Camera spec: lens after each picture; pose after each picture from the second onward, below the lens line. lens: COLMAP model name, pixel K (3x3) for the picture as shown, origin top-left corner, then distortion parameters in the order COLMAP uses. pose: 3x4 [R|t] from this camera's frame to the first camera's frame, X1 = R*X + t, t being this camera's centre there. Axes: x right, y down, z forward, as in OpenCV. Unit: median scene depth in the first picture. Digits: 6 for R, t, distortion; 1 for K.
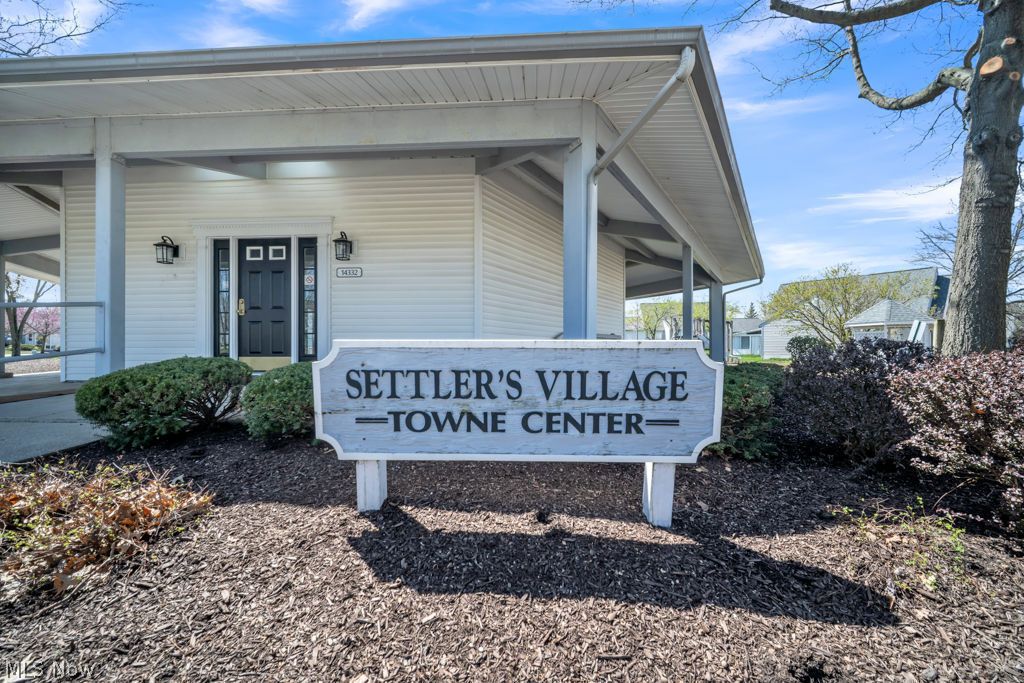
lens RADIAL K [[412.4, 0, 511.5], [0, 412.4, 346.1], [0, 0, 1]] dist [-0.005239, 0.001773]
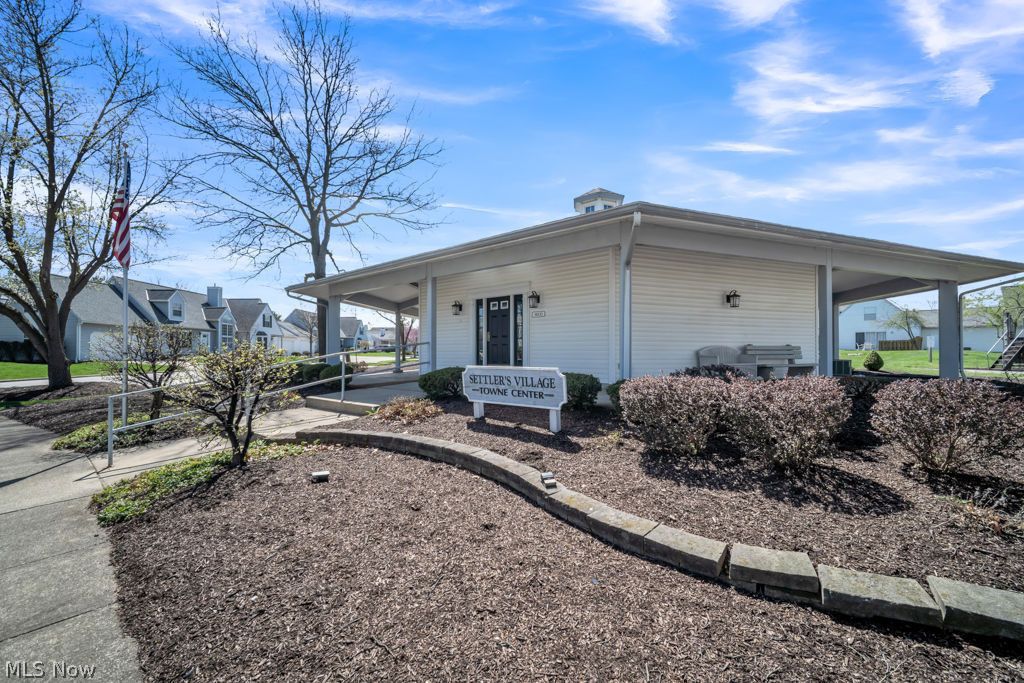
lens RADIAL K [[412.4, 0, 513.6], [0, 412.4, 345.6], [0, 0, 1]] dist [-0.005239, 0.001773]
pose [[0.814688, -0.010335, -0.579808, 1.764807], [0.005737, 0.999936, -0.009763, -0.137724], [0.579872, 0.004627, 0.814695, -1.475281]]
